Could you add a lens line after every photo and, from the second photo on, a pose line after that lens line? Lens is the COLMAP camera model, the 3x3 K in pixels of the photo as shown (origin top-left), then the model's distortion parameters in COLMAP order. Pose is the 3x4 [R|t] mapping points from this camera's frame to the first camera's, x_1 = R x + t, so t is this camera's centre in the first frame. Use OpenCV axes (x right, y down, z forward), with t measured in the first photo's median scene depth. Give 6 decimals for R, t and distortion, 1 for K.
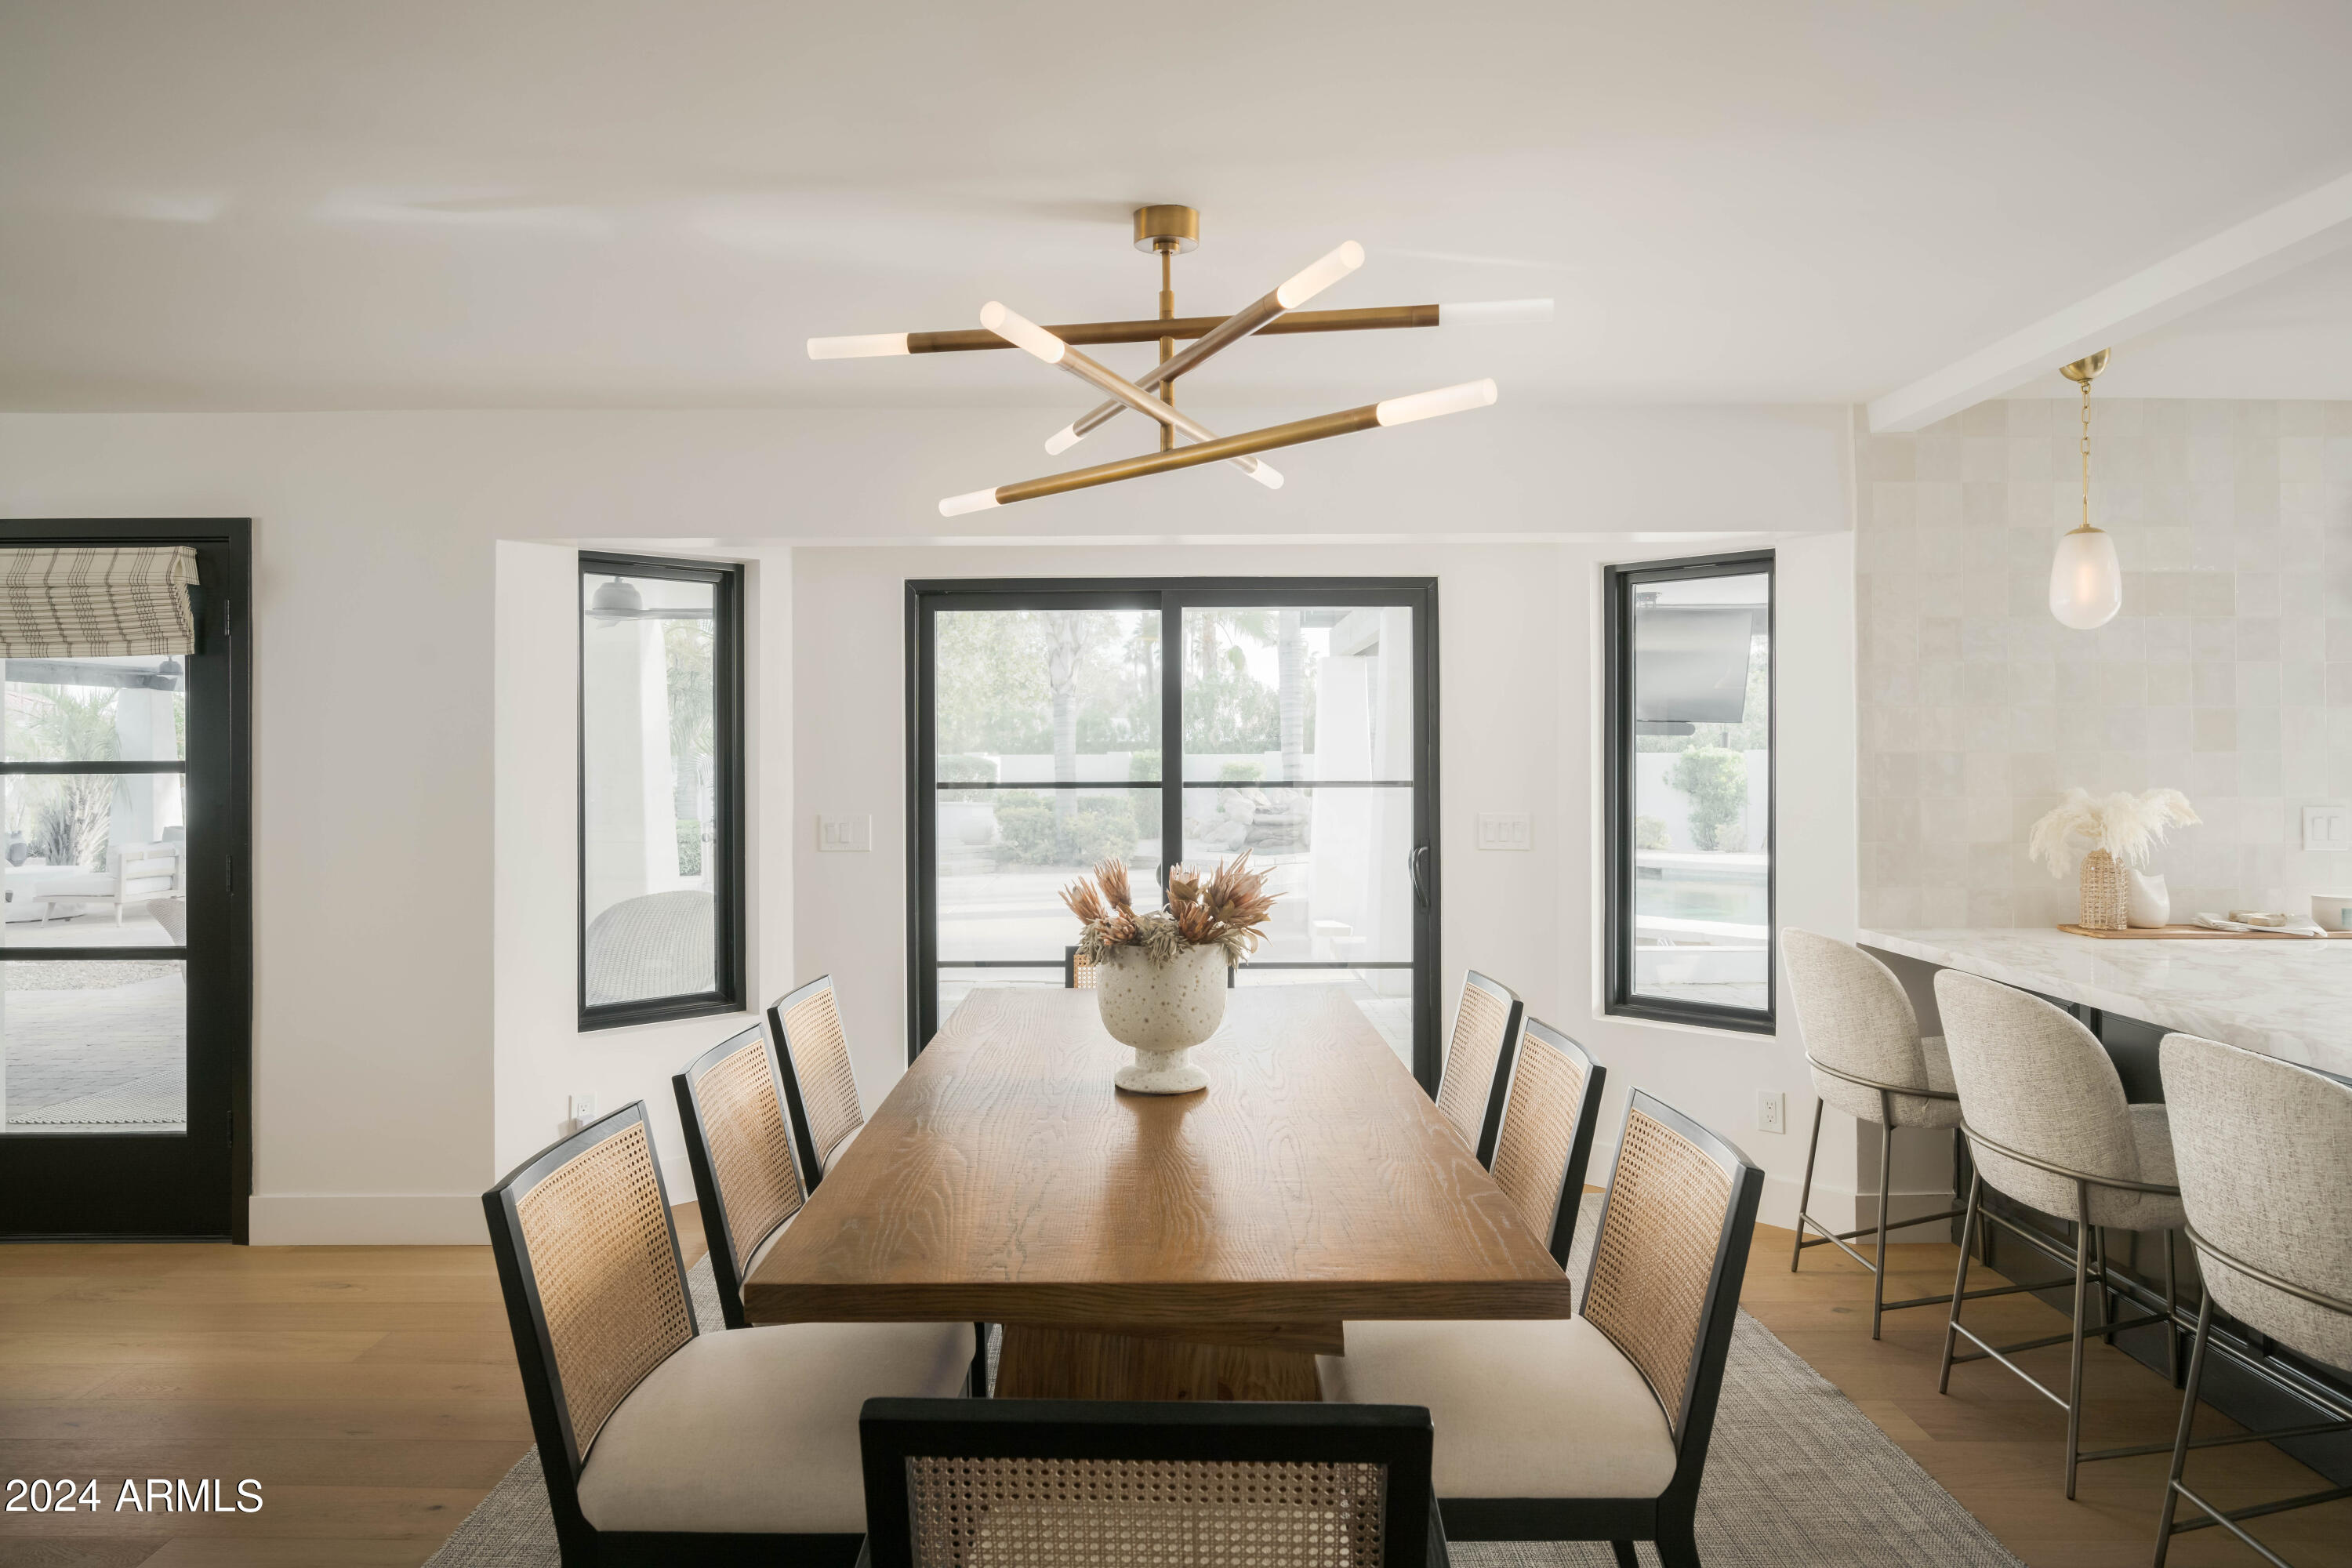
lens RADIAL K [[1459.6, 0, 1174.7], [0, 1459.6, 750.4], [0, 0, 1]] dist [-0.001548, -0.001455]
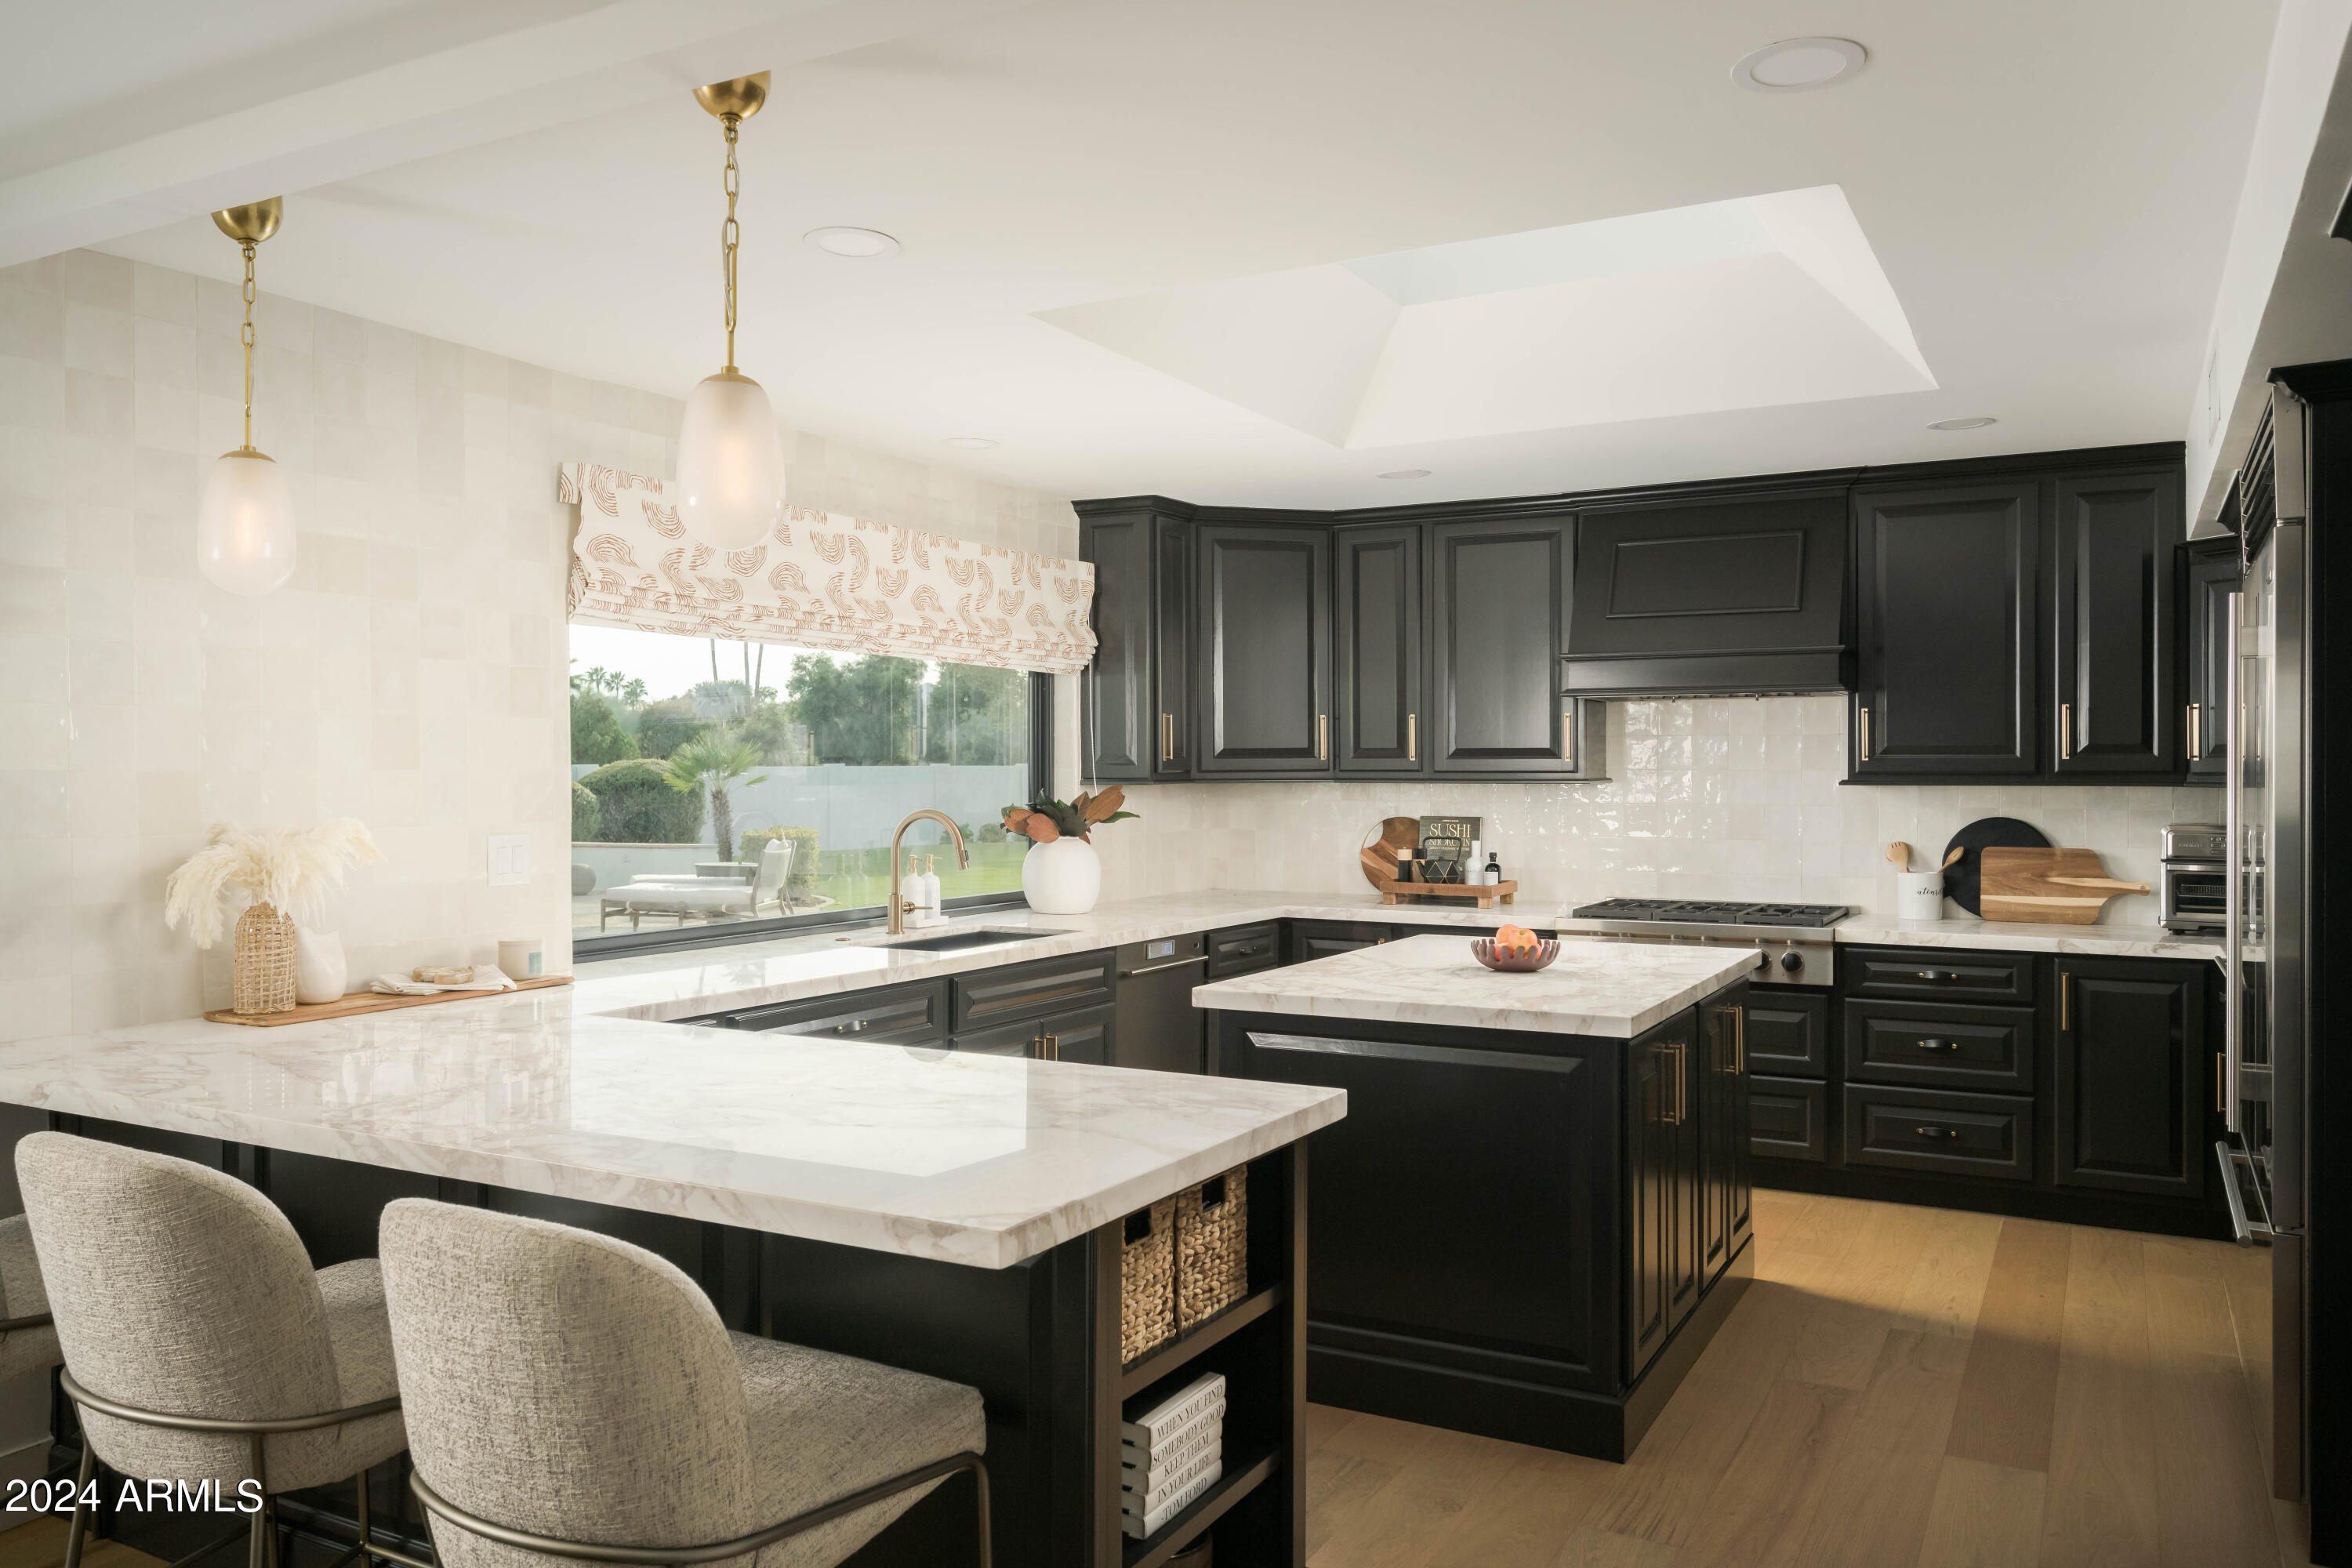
lens RADIAL K [[1726.2, 0, 1176.0], [0, 1726.2, 784.0], [0, 0, 1]] dist [0.029628, -0.034753]
pose [[0.484893, -0.003820, 0.874565, 0.121467], [-0.005222, 0.999960, 0.007263, -0.001331], [-0.874558, -0.008089, 0.484853, 0.225201]]
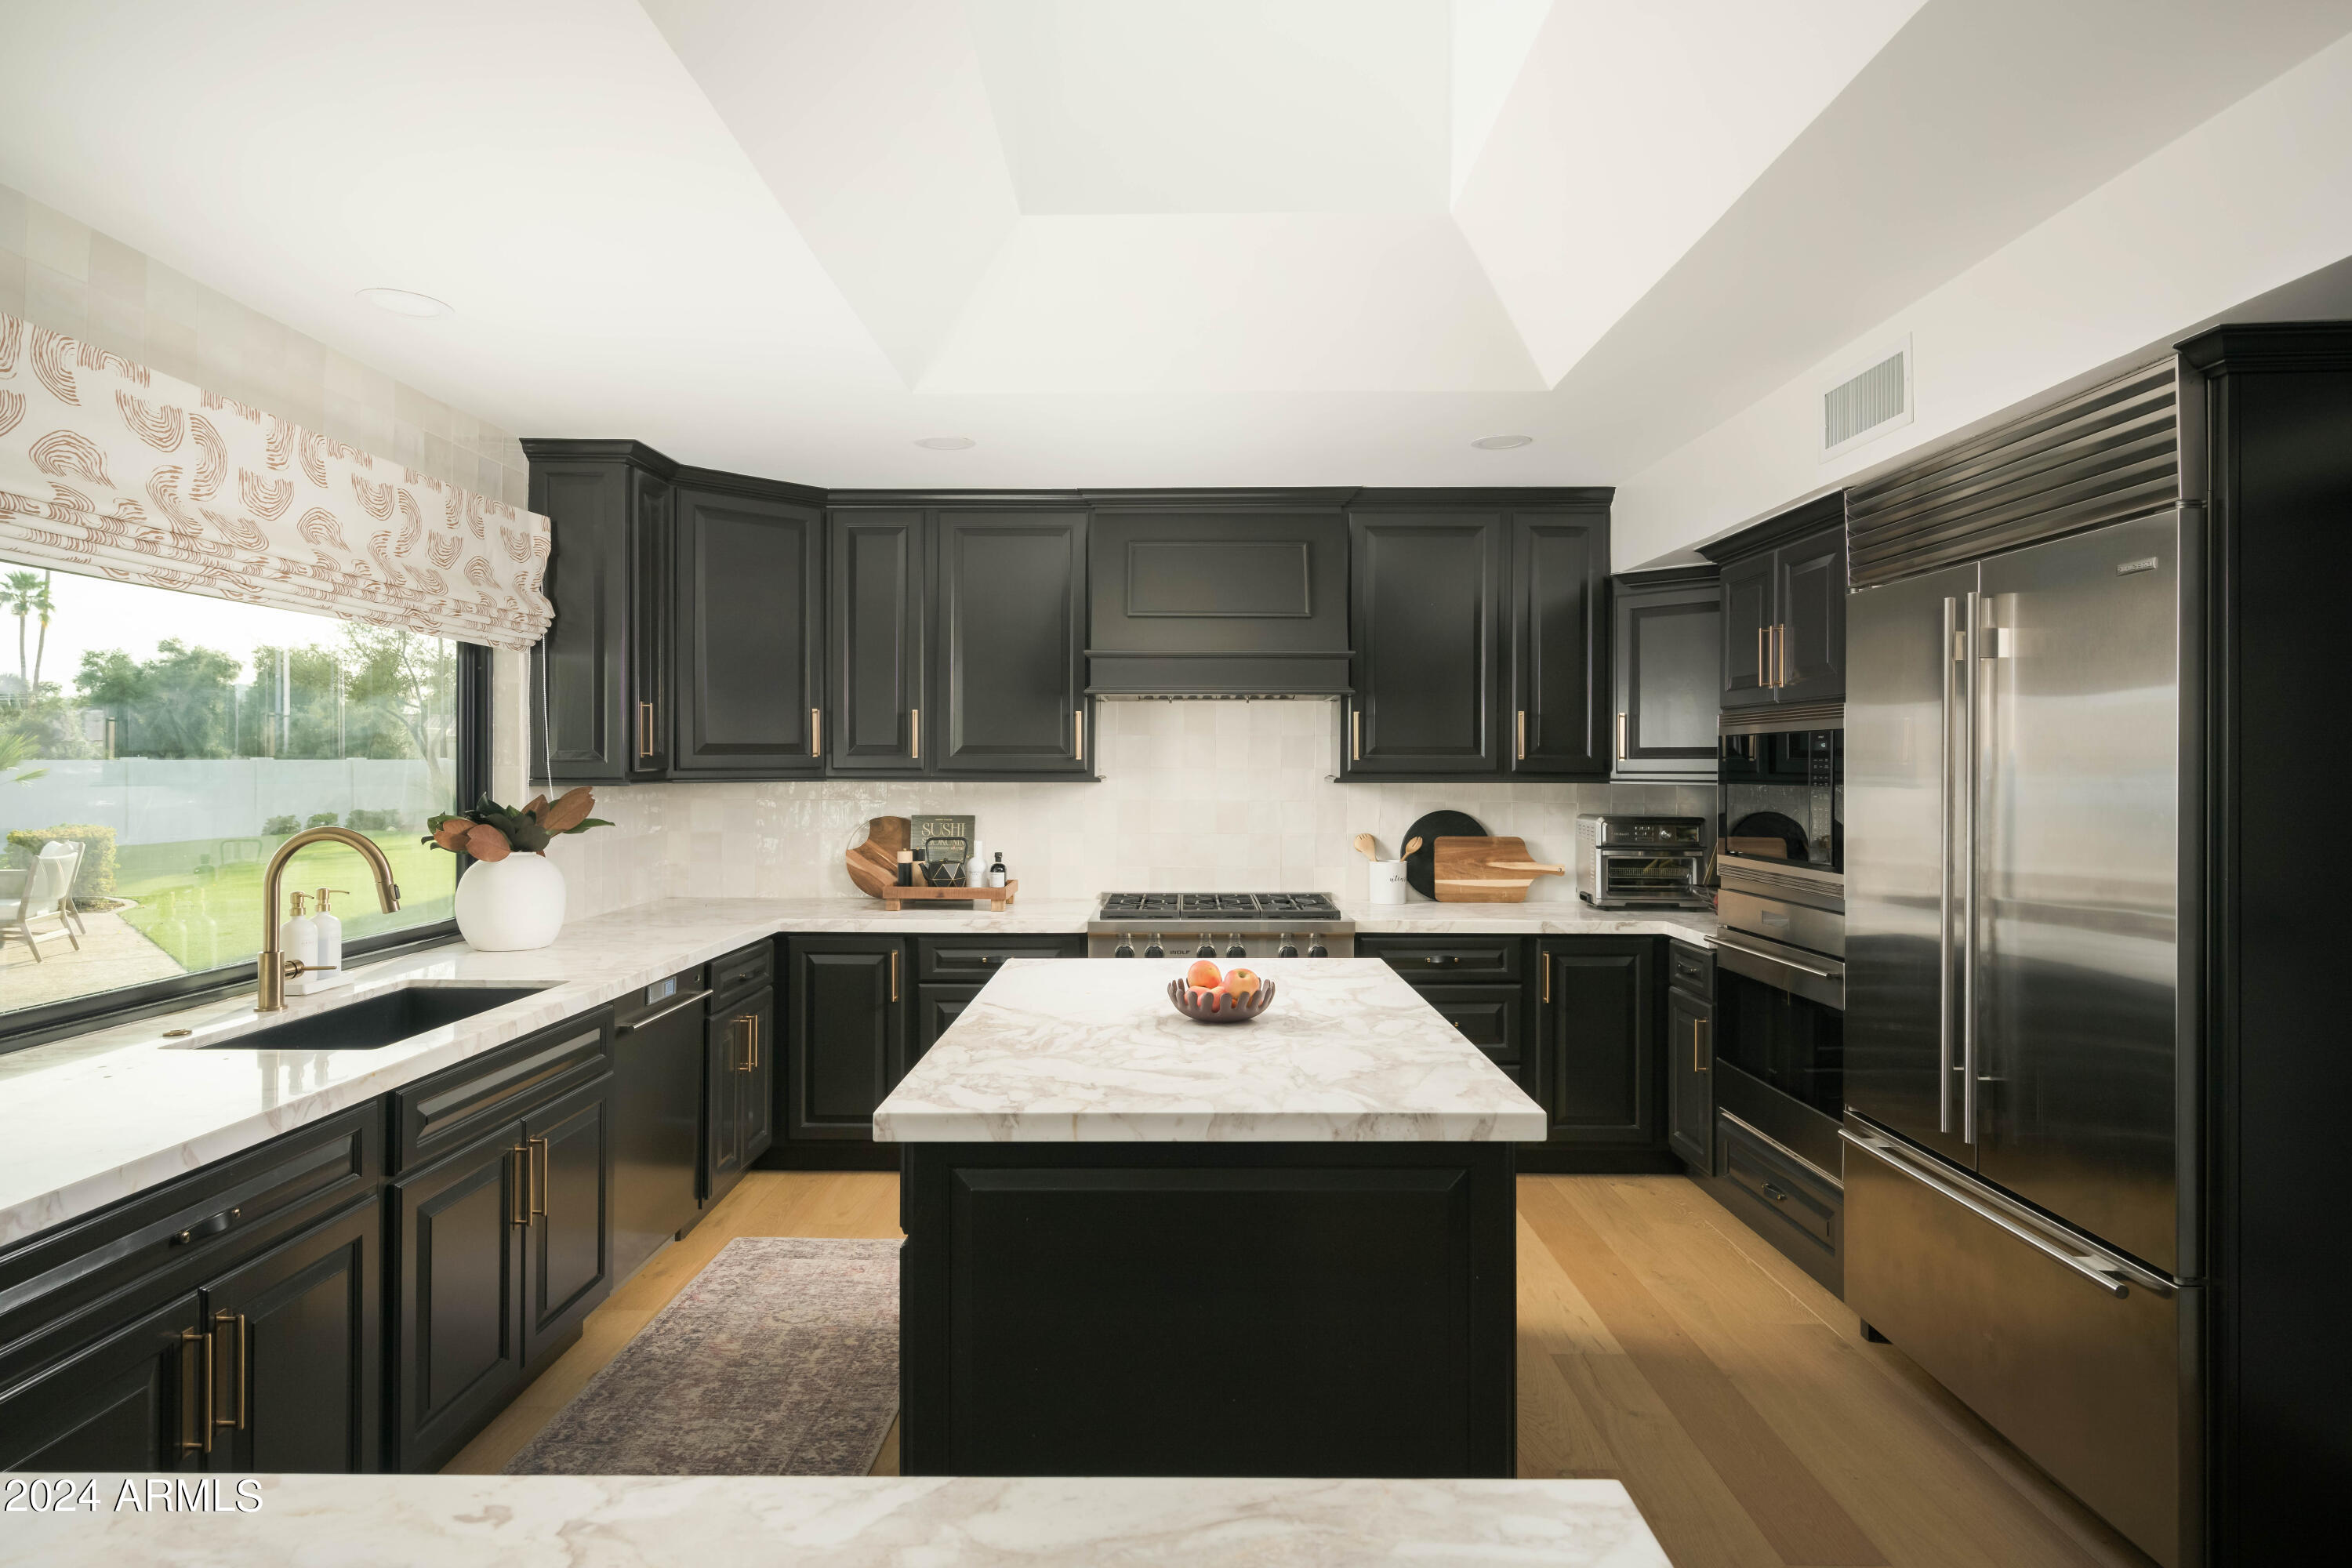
lens RADIAL K [[1275.4, 0, 1171.0], [0, 1275.4, 763.8], [0, 0, 1]] dist [0.000641, -0.000578]
pose [[0.017241, 0.003980, 0.999843, 0.530925], [-0.006064, 0.999974, -0.003876, -0.004827], [-0.999833, -0.005996, 0.017265, 0.586692]]
